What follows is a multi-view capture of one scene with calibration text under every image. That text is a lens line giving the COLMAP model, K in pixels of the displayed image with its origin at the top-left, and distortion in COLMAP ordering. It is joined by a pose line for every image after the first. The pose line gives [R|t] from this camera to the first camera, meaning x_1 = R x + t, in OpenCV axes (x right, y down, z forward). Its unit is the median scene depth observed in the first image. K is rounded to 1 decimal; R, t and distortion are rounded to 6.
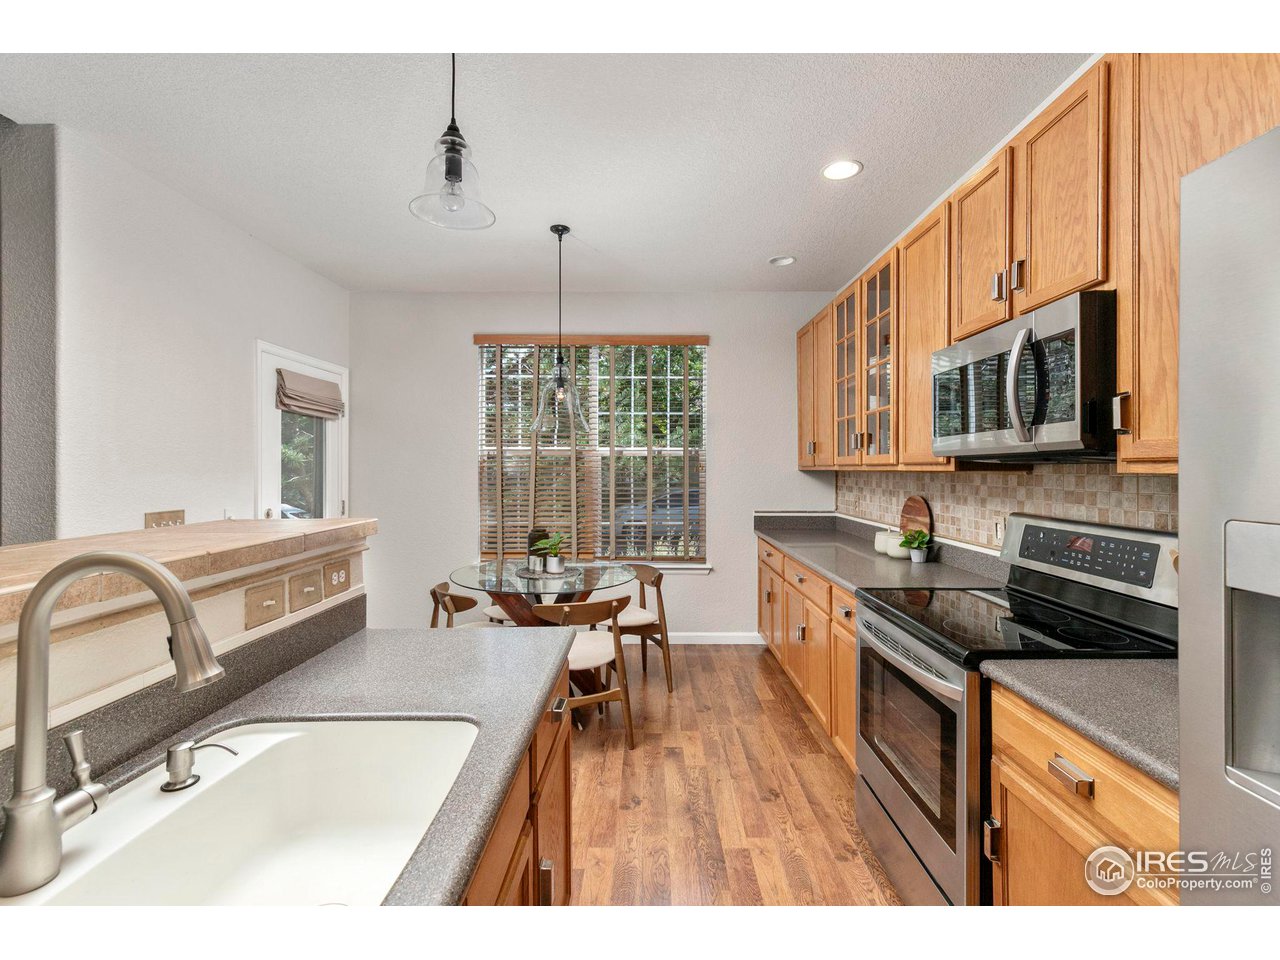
lens RADIAL K [[576.8, 0, 639.1], [0, 576.8, 477.6], [0, 0, 1]] dist [0.000877, -0.000314]
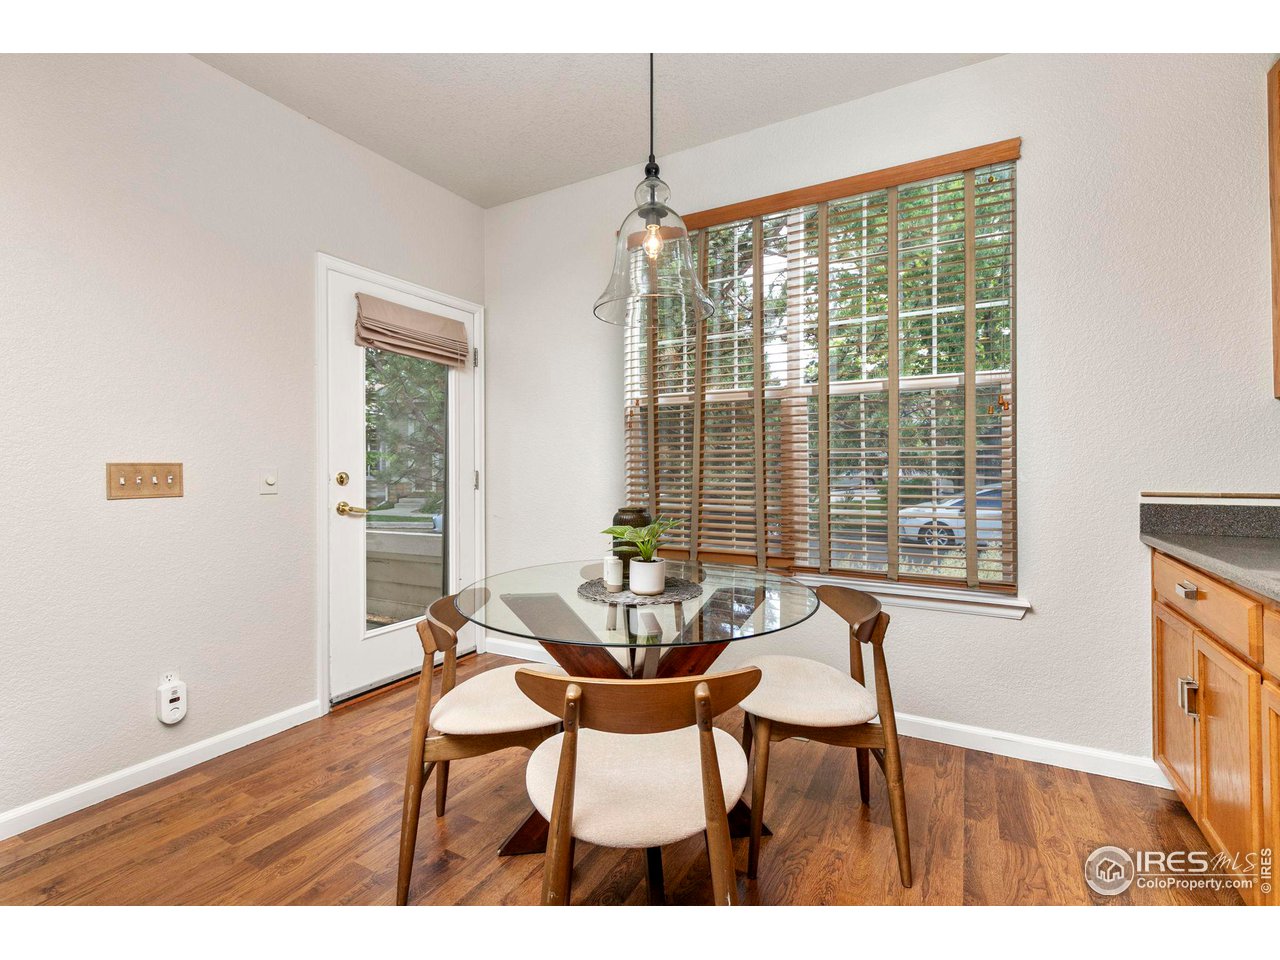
lens RADIAL K [[576.8, 0, 640.9], [0, 576.8, 471.9], [0, 0, 1]] dist [0.000877, -0.000314]
pose [[0.877184, -0.001084, -0.480154, 0.077644], [-0.003086, 0.999964, -0.007897, 0.050857], [0.480145, 0.008409, 0.877149, 0.446564]]
